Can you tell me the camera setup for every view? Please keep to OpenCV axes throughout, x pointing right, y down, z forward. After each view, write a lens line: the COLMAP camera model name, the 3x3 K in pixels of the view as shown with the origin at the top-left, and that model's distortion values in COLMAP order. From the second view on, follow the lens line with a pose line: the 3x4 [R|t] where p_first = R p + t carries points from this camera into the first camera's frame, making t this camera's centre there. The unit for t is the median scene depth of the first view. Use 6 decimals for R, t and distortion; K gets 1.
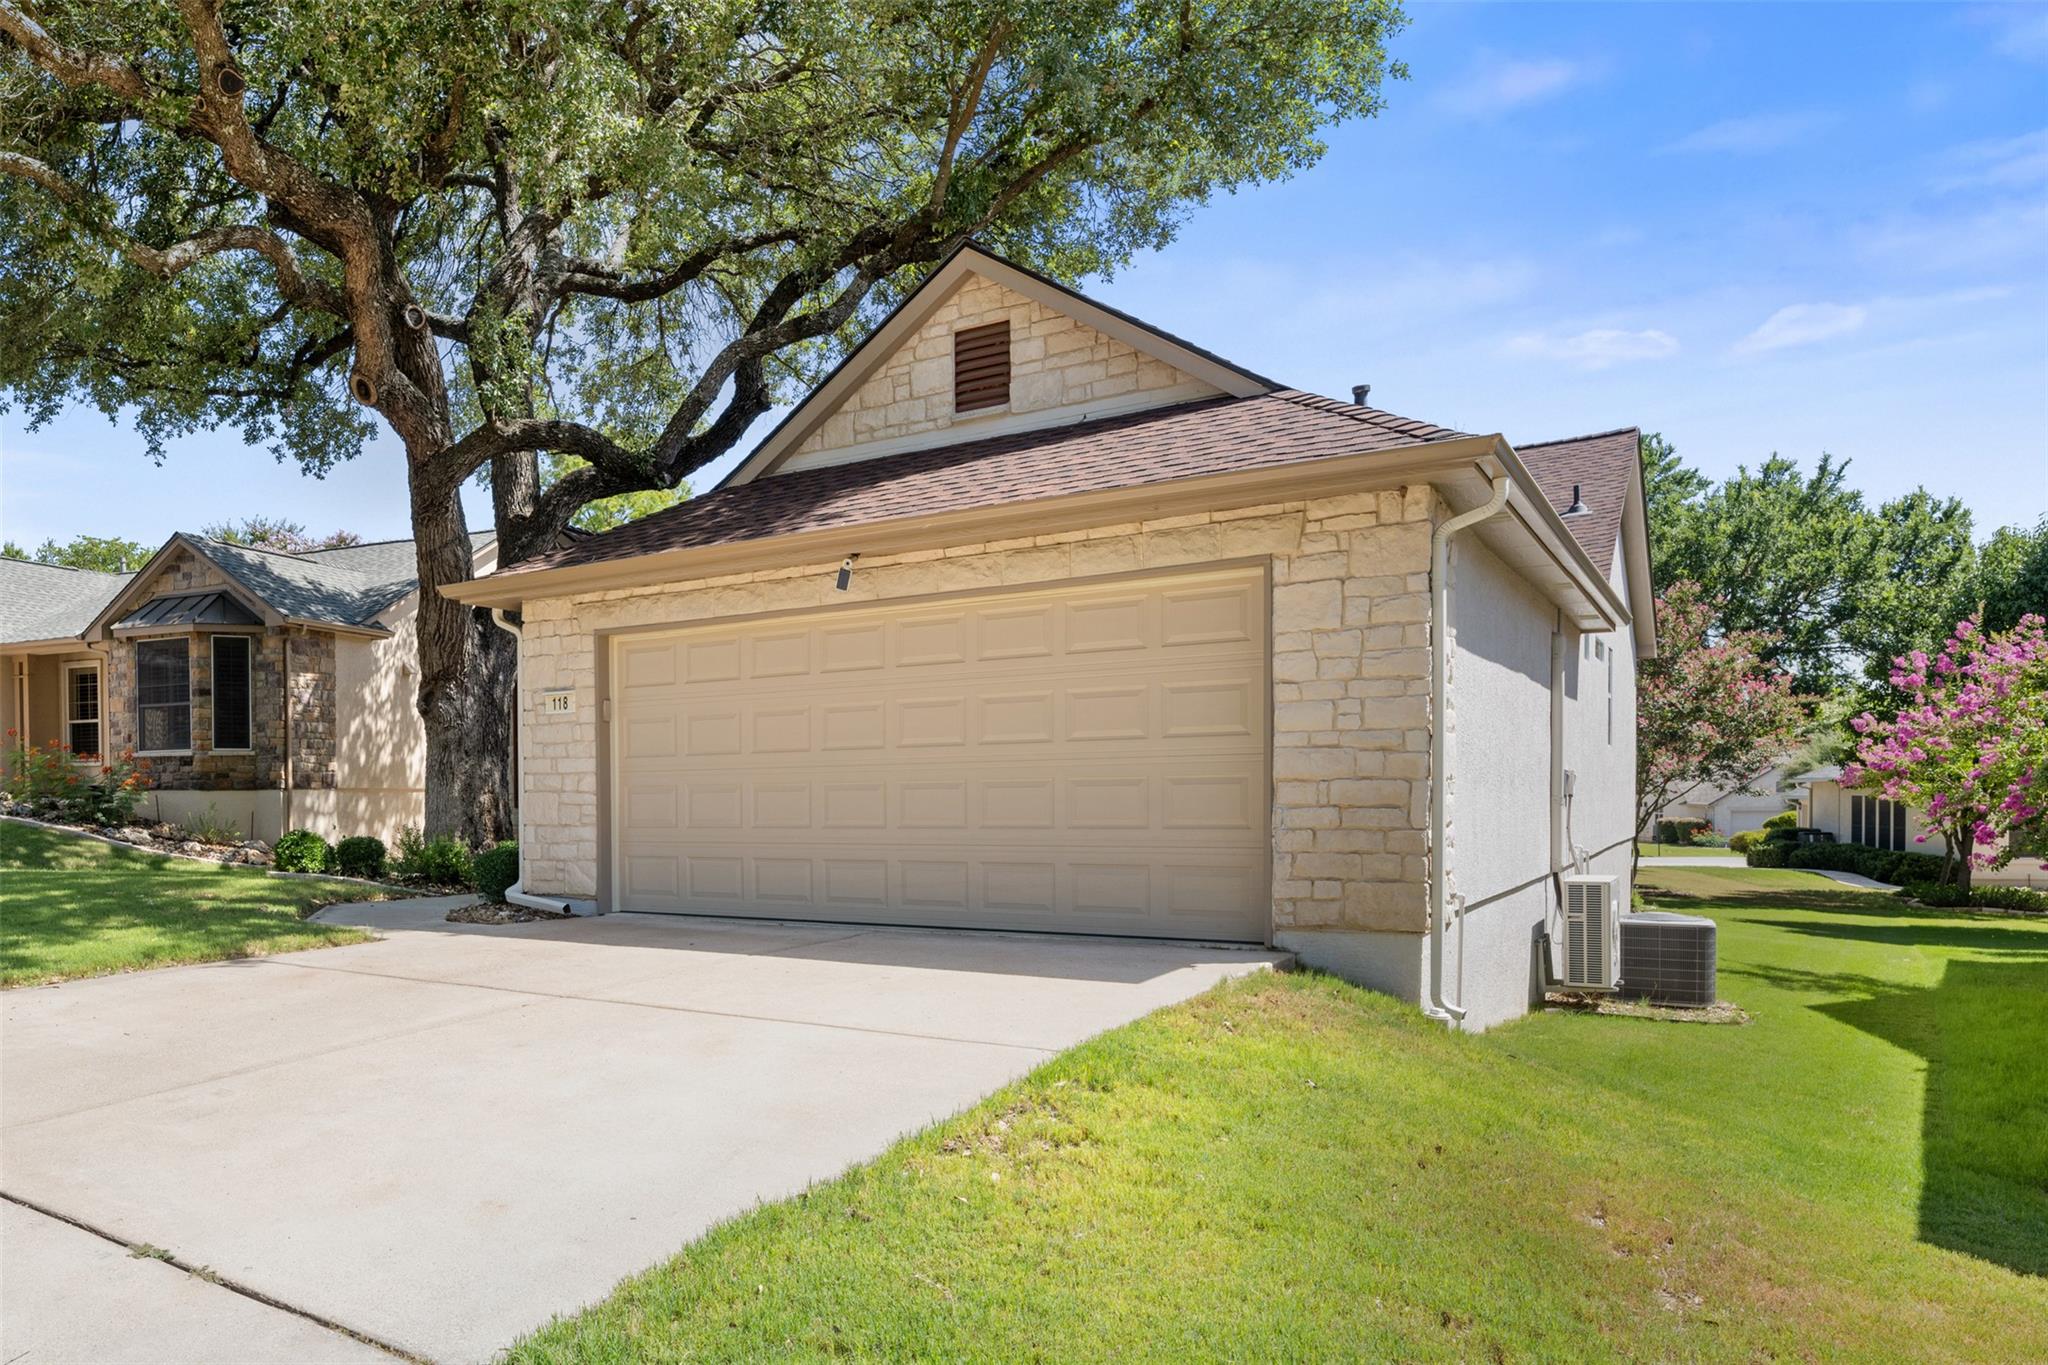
lens RADIAL K [[1416.2, 0, 680.1], [0, 1416.2, 832.1], [0, 0, 1]] dist [0.000311, 0.000296]
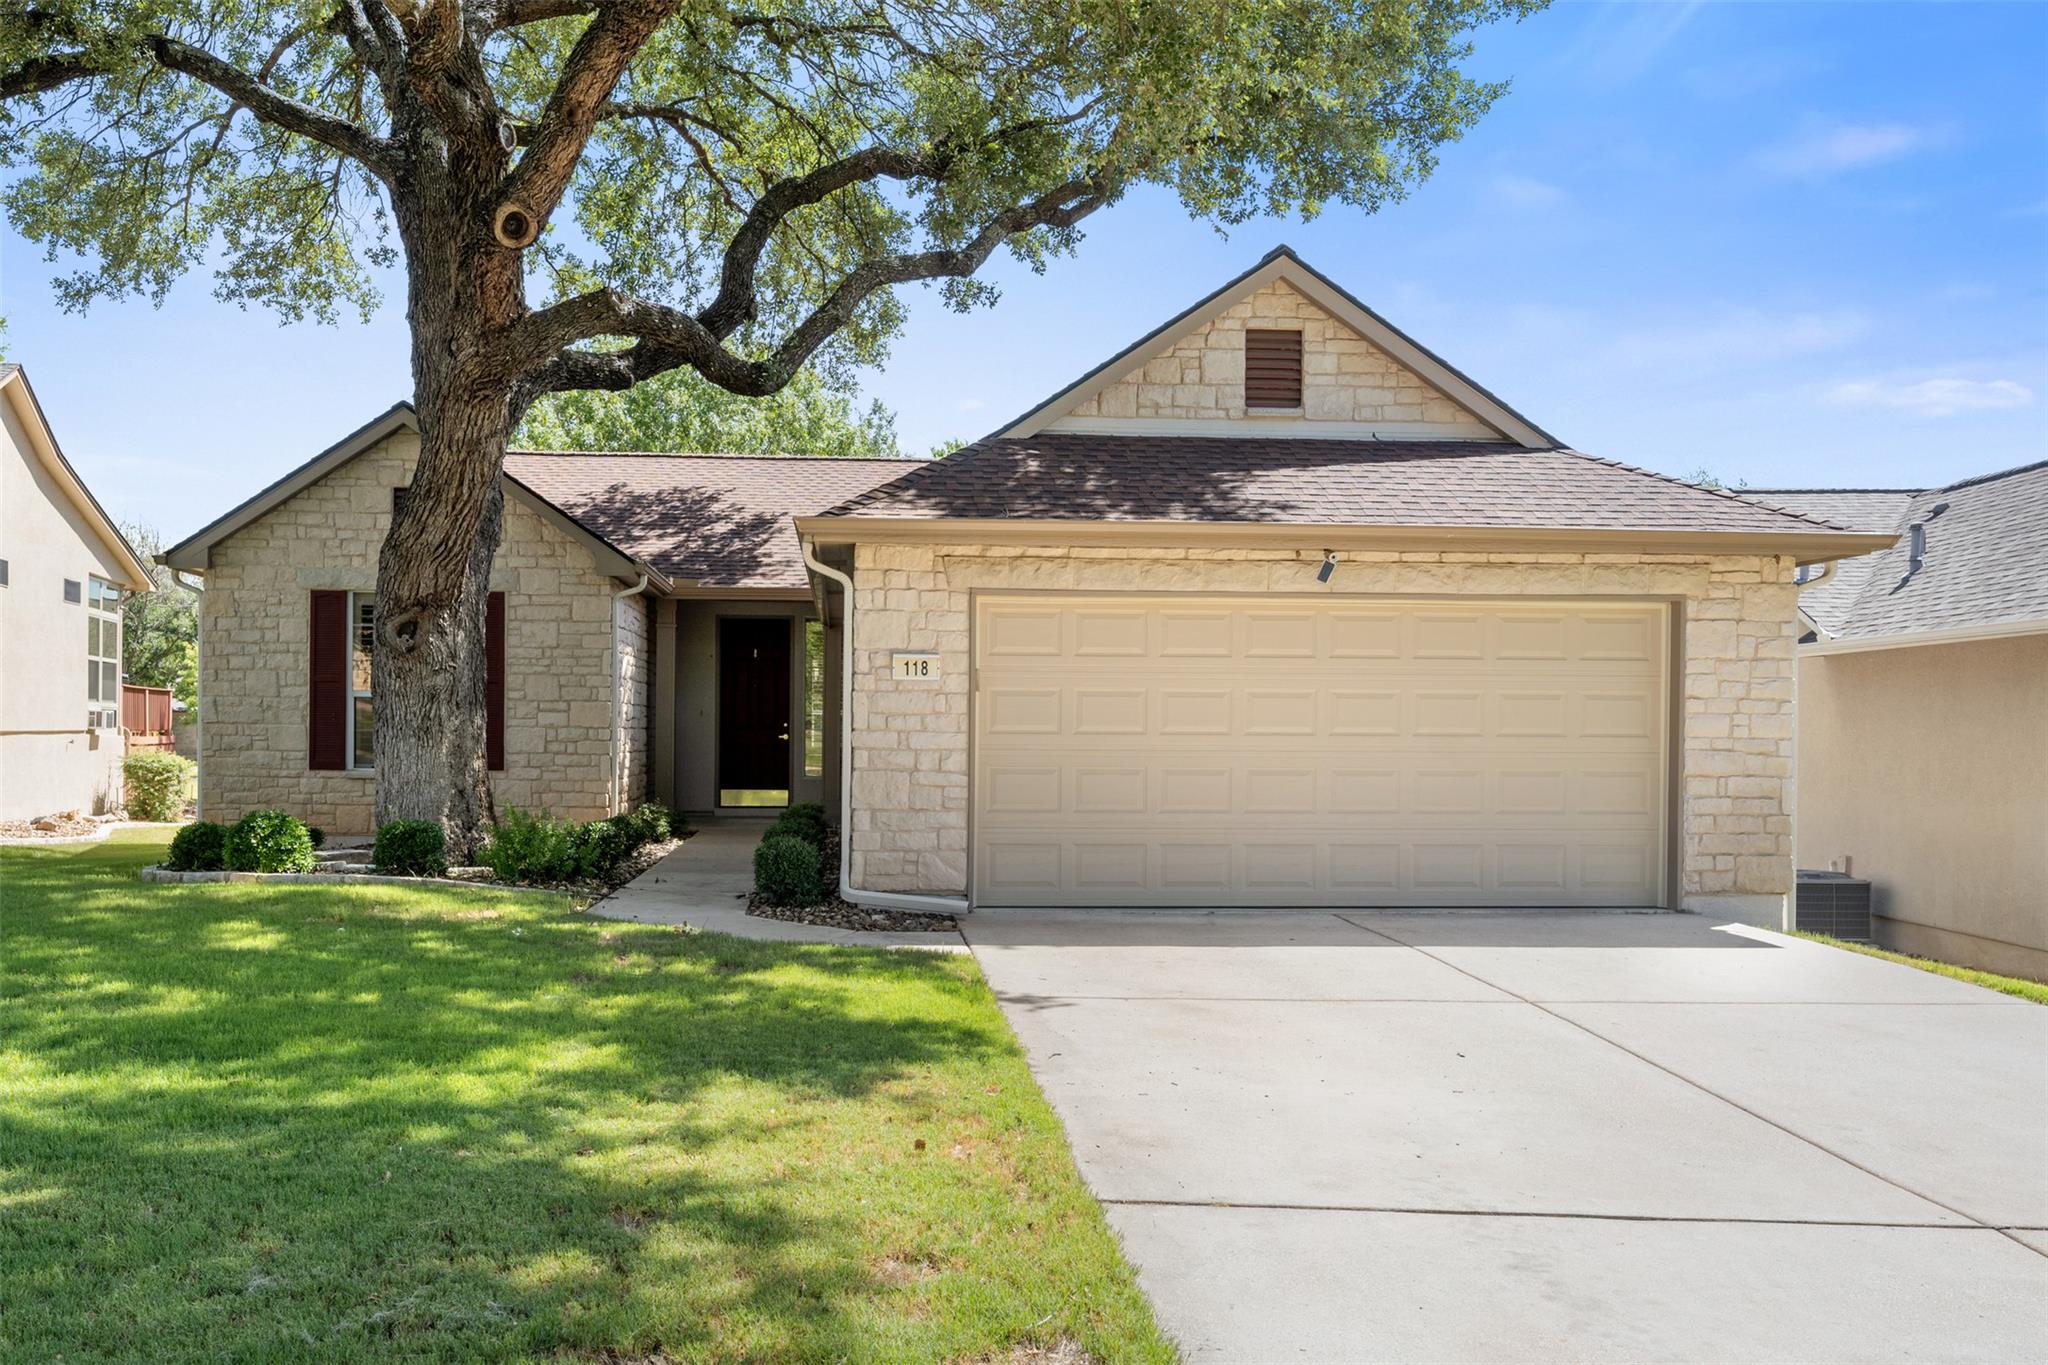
lens RADIAL K [[1577.8, 0, 934.5], [0, 1577.8, 737.2], [0, 0, 1]] dist [0.001686, -0.000112]
pose [[0.759858, 0.014343, 0.649930, -0.784151], [-0.000852, 0.999778, -0.021068, -0.032387], [-0.650088, 0.015454, 0.759702, 0.298046]]
